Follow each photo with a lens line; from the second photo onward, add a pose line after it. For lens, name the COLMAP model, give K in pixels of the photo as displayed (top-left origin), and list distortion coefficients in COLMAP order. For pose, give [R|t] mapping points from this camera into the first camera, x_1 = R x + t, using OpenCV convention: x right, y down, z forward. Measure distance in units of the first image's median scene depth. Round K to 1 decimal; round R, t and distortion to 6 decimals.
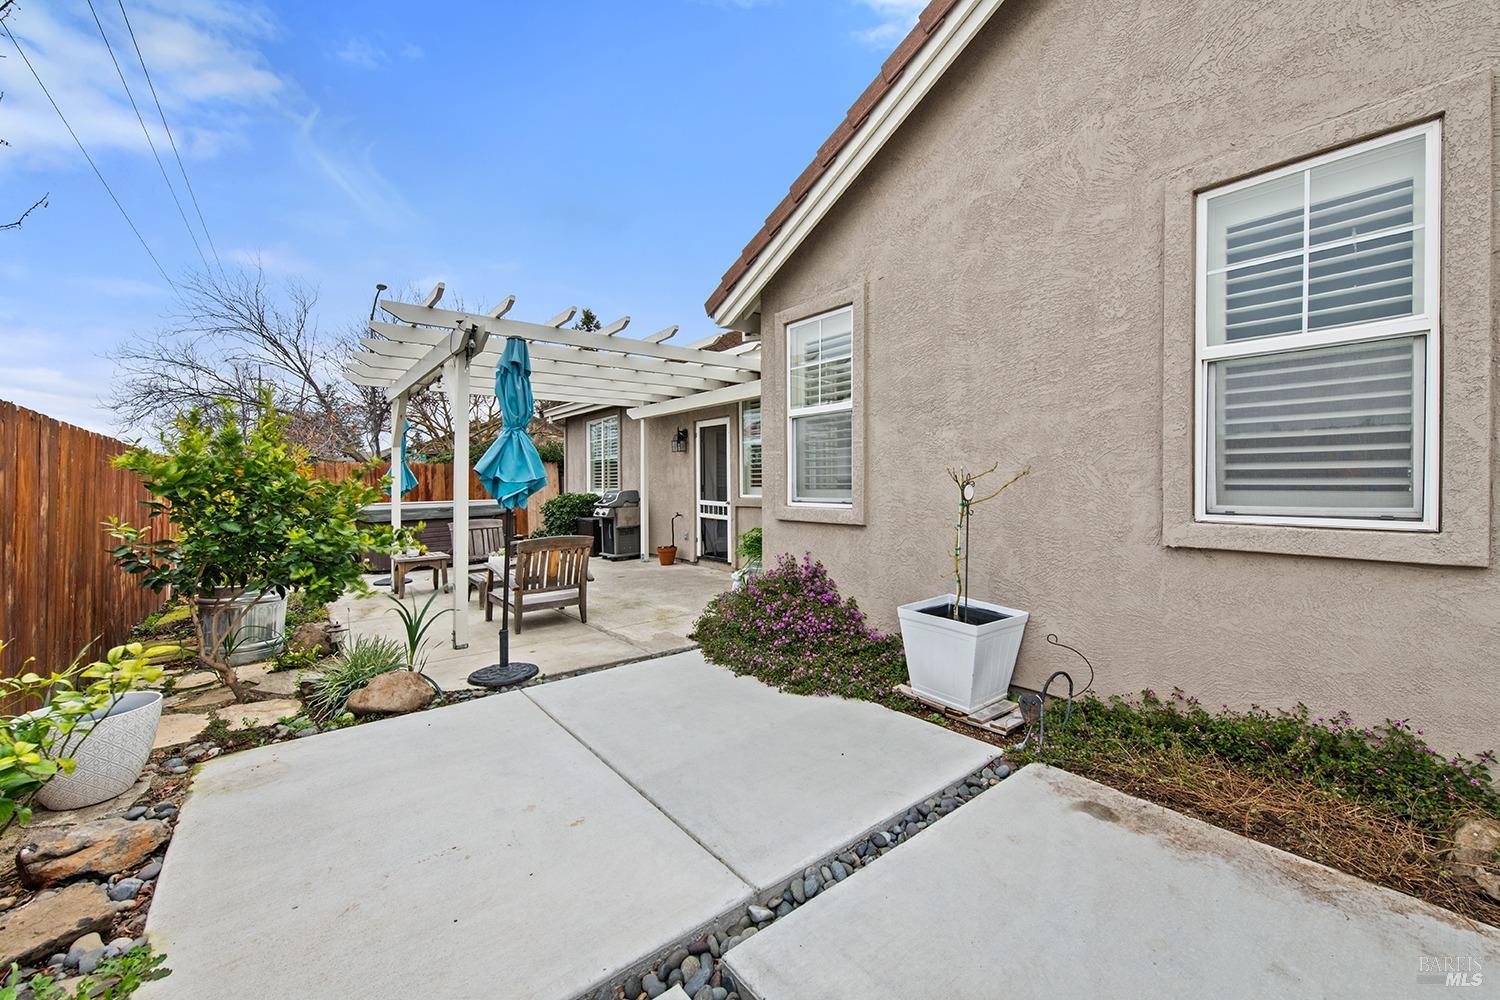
lens RADIAL K [[615.4, 0, 767.9], [0, 615.4, 458.6], [0, 0, 1]] dist [0.003685, -0.000043]
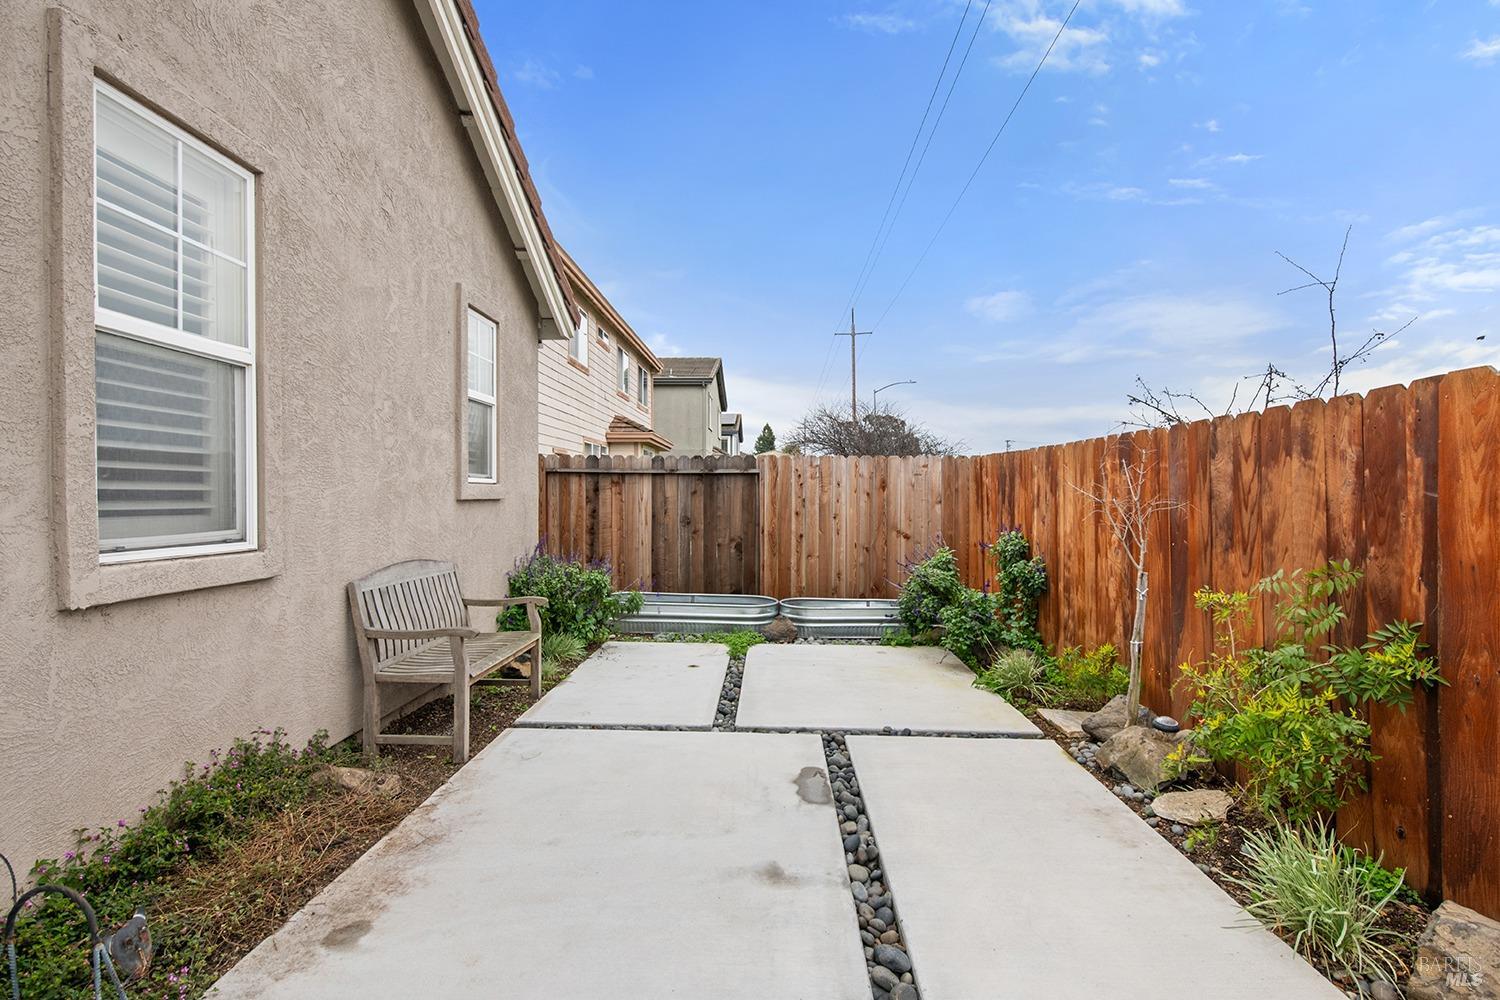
lens RADIAL K [[753.4, 0, 761.0], [0, 753.4, 499.7], [0, 0, 1]] dist [0.003877, -0.000097]
pose [[-0.764642, 0.005917, 0.644428, -0.129142], [-0.013782, 0.999579, -0.025532, 0.014039], [-0.644308, -0.028404, -0.764238, 0.392520]]
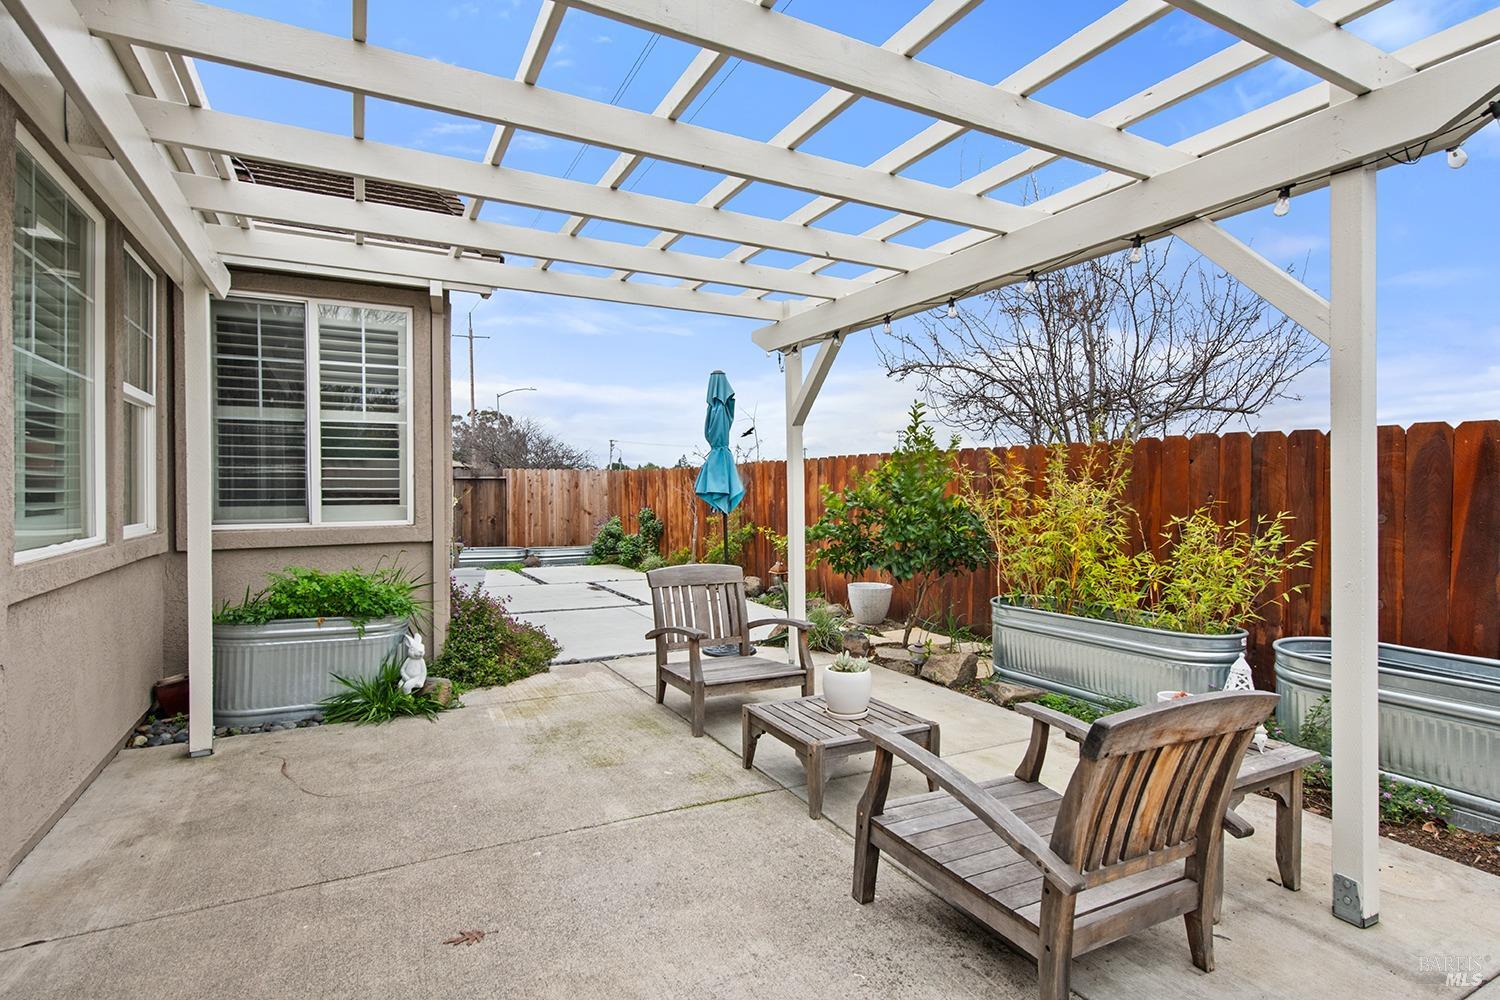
lens RADIAL K [[753.4, 0, 760.1], [0, 753.4, 497.5], [0, 0, 1]] dist [0.003877, -0.000097]
pose [[-0.982495, 0.013219, 0.185821, -0.350463], [0.008675, 0.999644, -0.025244, 0.041415], [-0.186088, -0.023190, -0.982259, 1.116728]]
